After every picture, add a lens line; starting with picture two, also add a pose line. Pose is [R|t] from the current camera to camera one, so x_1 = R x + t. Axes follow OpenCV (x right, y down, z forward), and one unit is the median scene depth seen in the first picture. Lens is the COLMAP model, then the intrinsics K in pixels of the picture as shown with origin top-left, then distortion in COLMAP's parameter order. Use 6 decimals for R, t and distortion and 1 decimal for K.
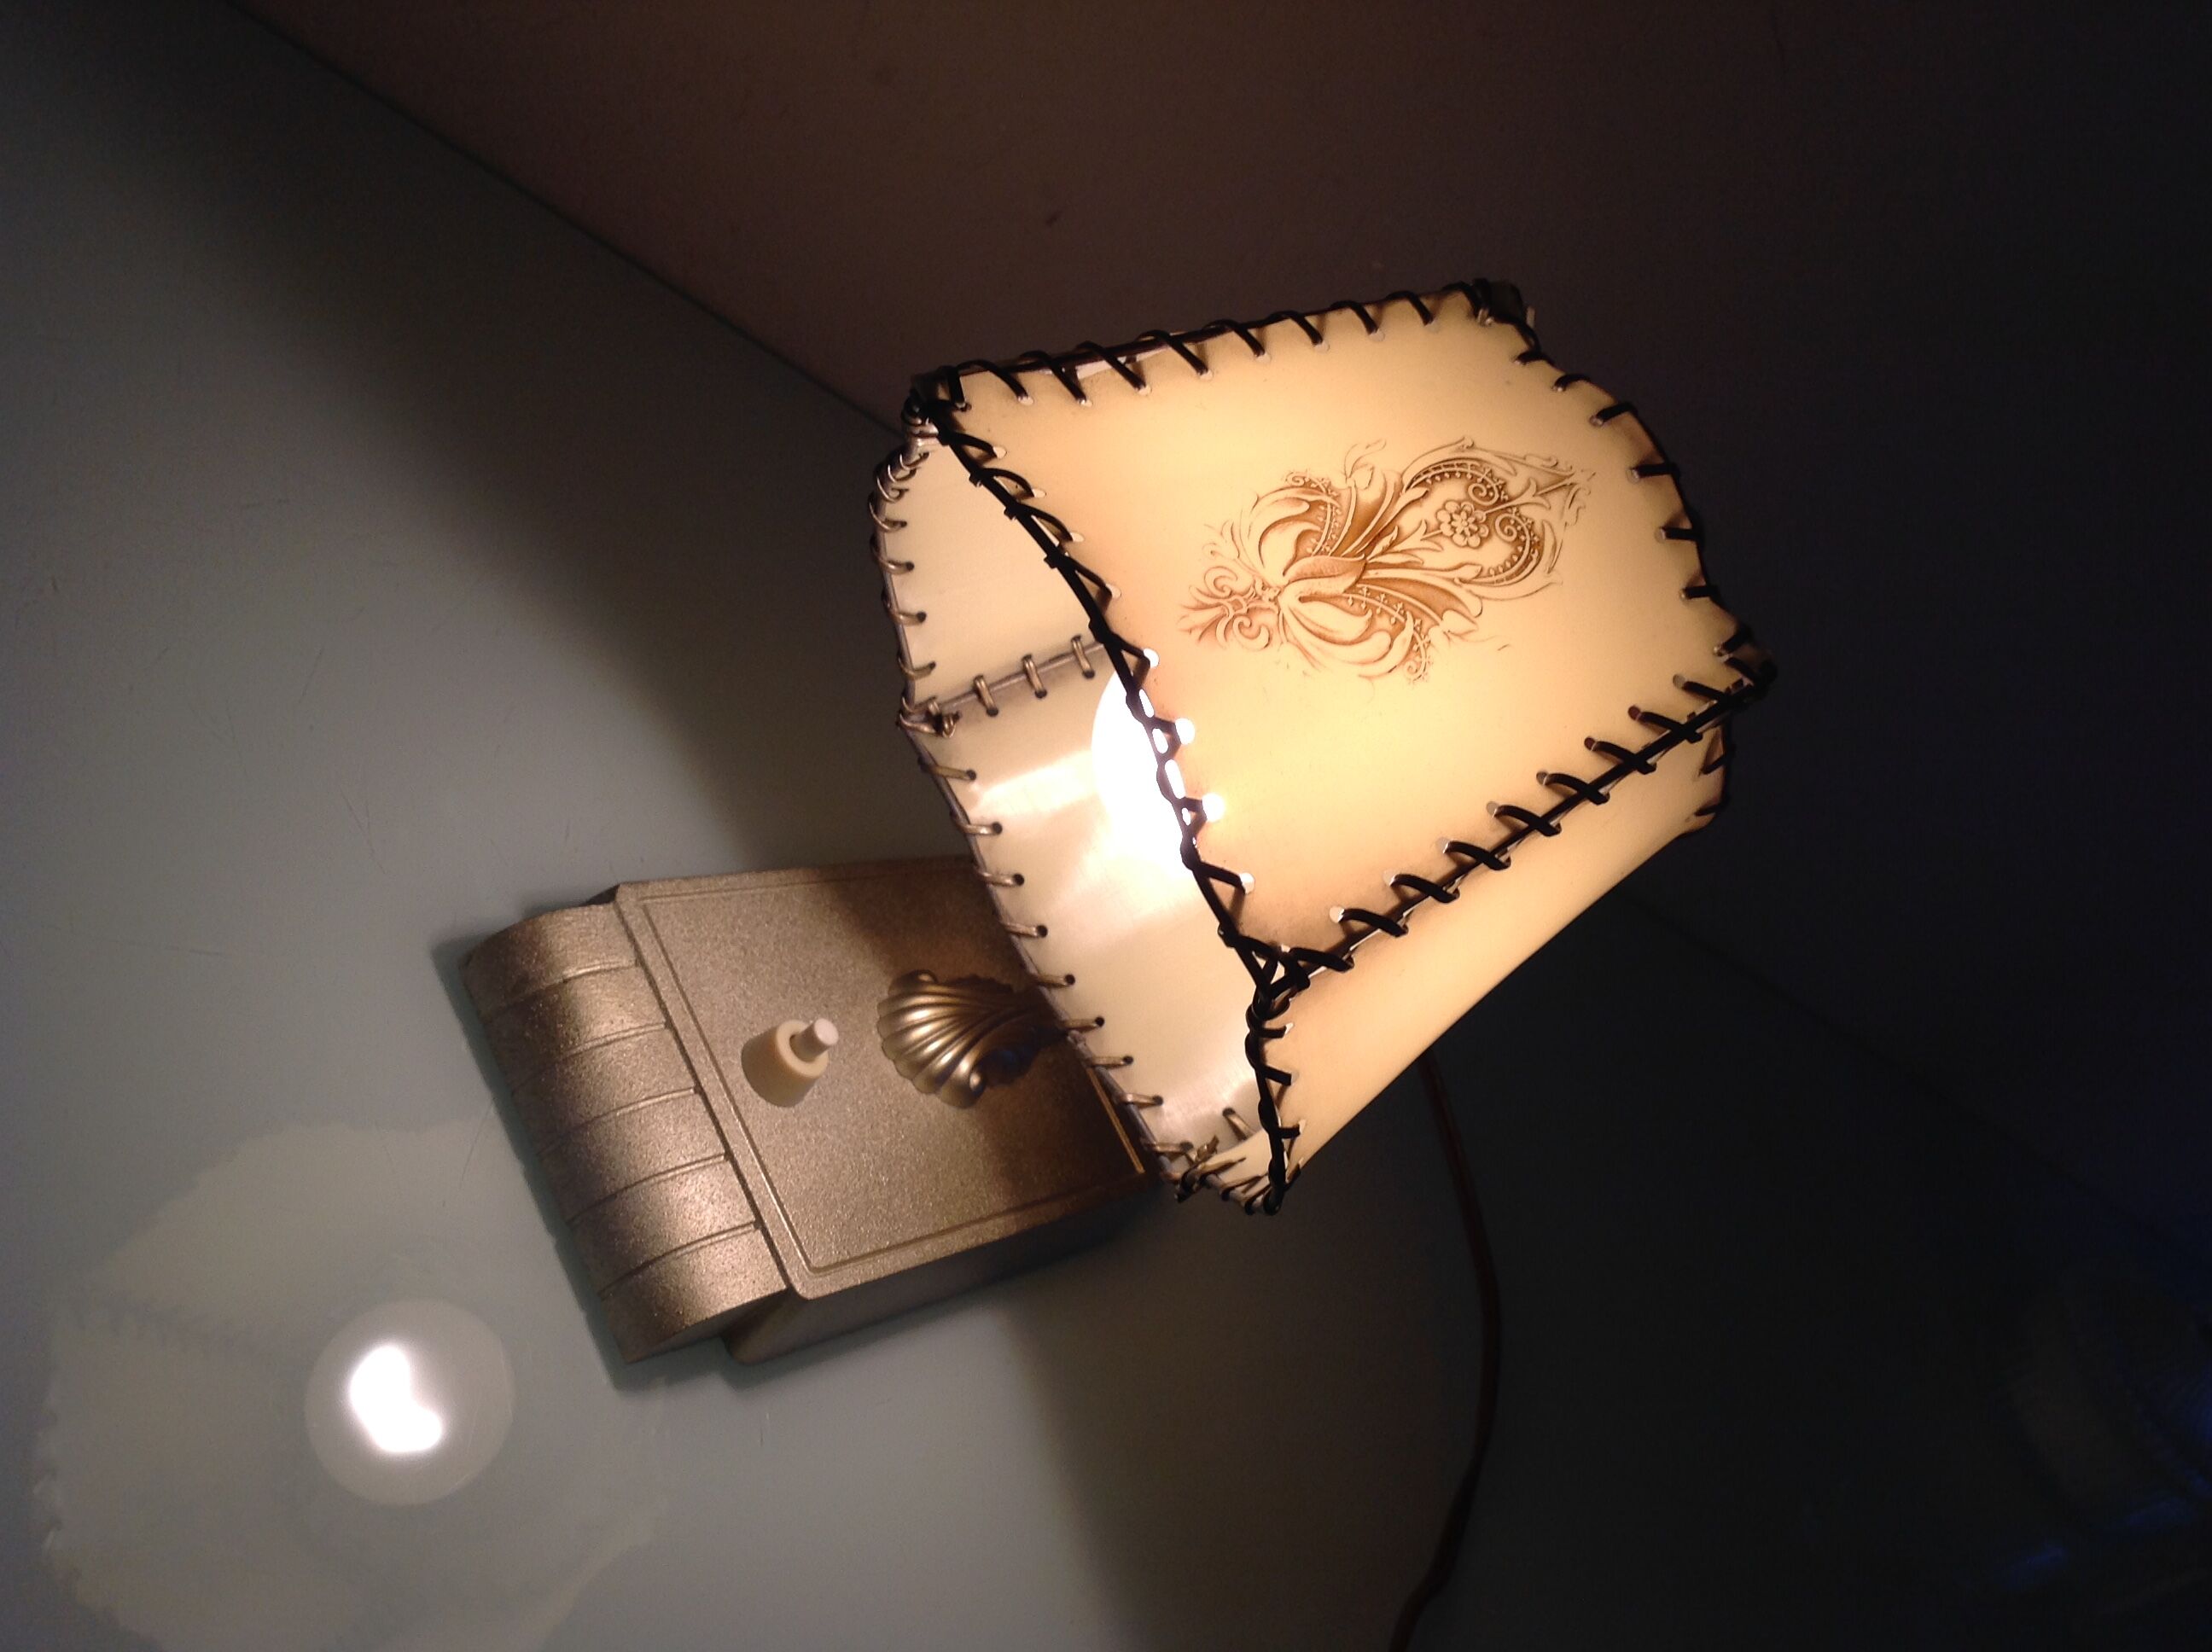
lens RADIAL K [[2095.1, 0, 1110.8], [0, 2095.1, 854.3], [0, 0, 1]] dist [0.129890, -0.348206]
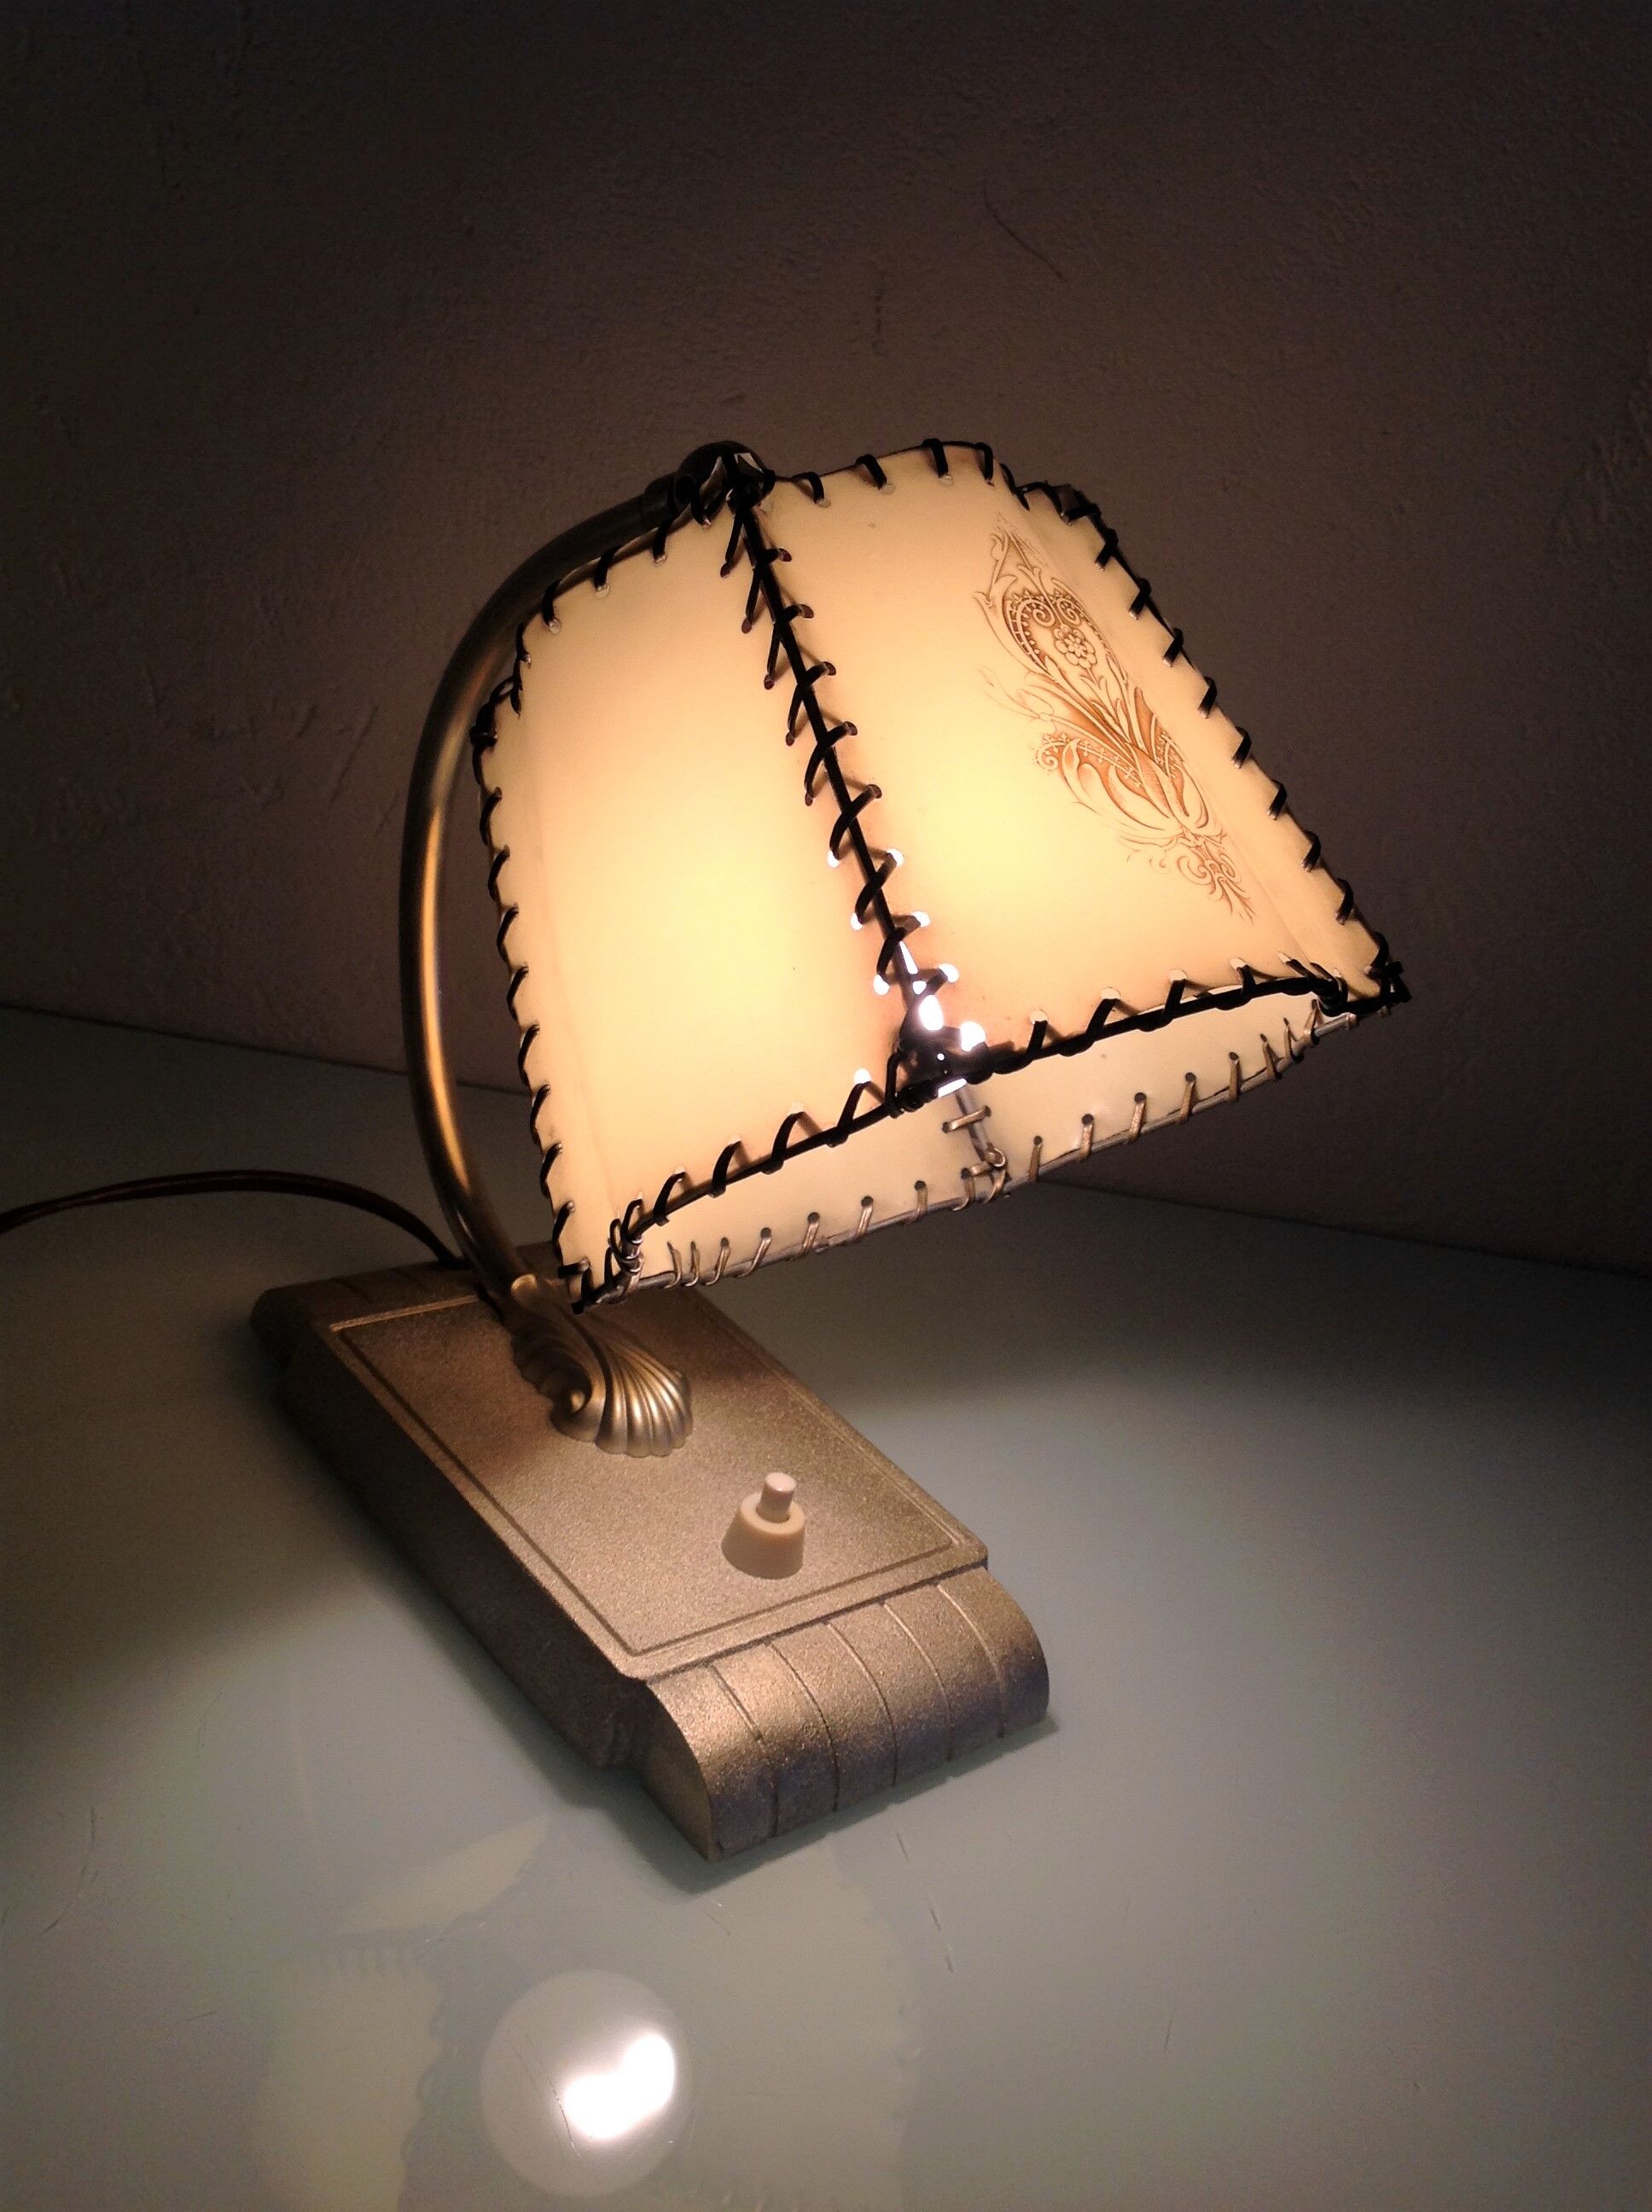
lens RADIAL K [[2168.4, 0, 826.0], [0, 2168.4, 1106.0], [0, 0, 1]] dist [0.048822, -0.125624]
pose [[0.138395, -0.906924, 0.397914, -0.474688], [0.548299, 0.404752, 0.731809, -0.913572], [-0.824751, 0.116898, 0.553282, 0.551870]]
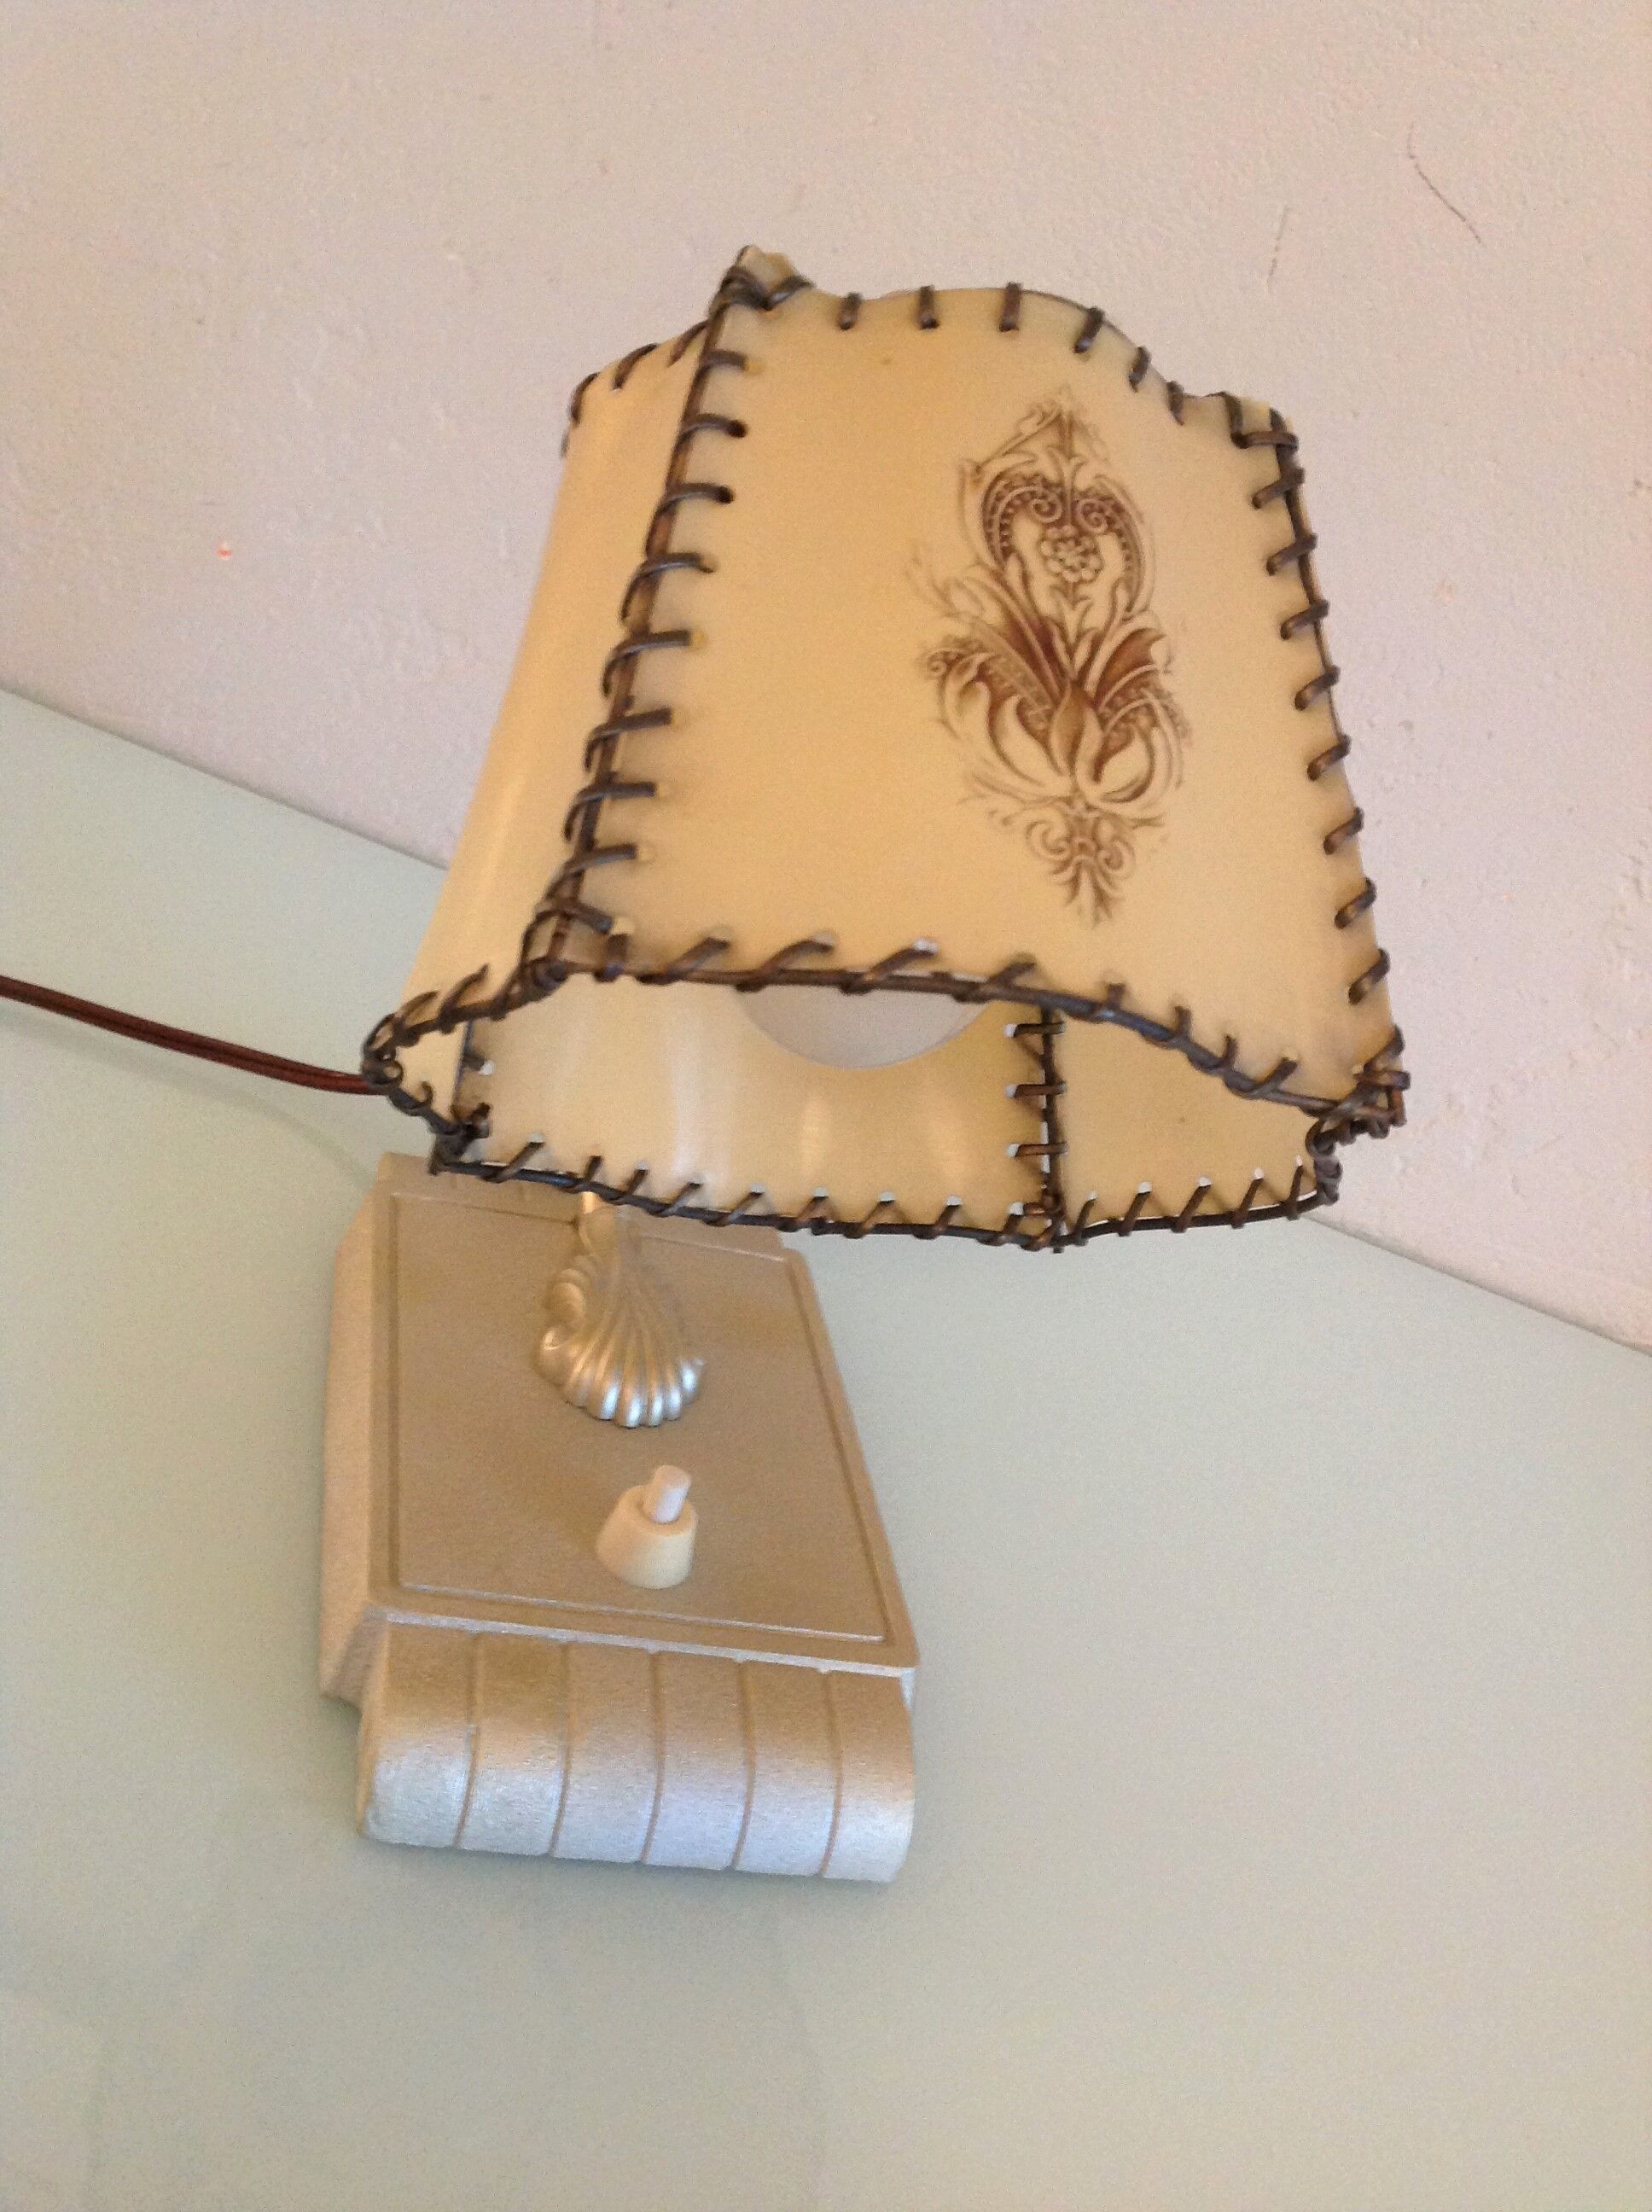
lens RADIAL K [[2095.1, 0, 826.0], [0, 2095.1, 1106.0], [0, 0, 1]] dist [0.129890, -0.348206]
pose [[0.562920, -0.781943, 0.267742, -0.276278], [0.628998, 0.615445, 0.474962, -0.480466], [-0.536174, -0.098956, 0.838287, 0.347684]]
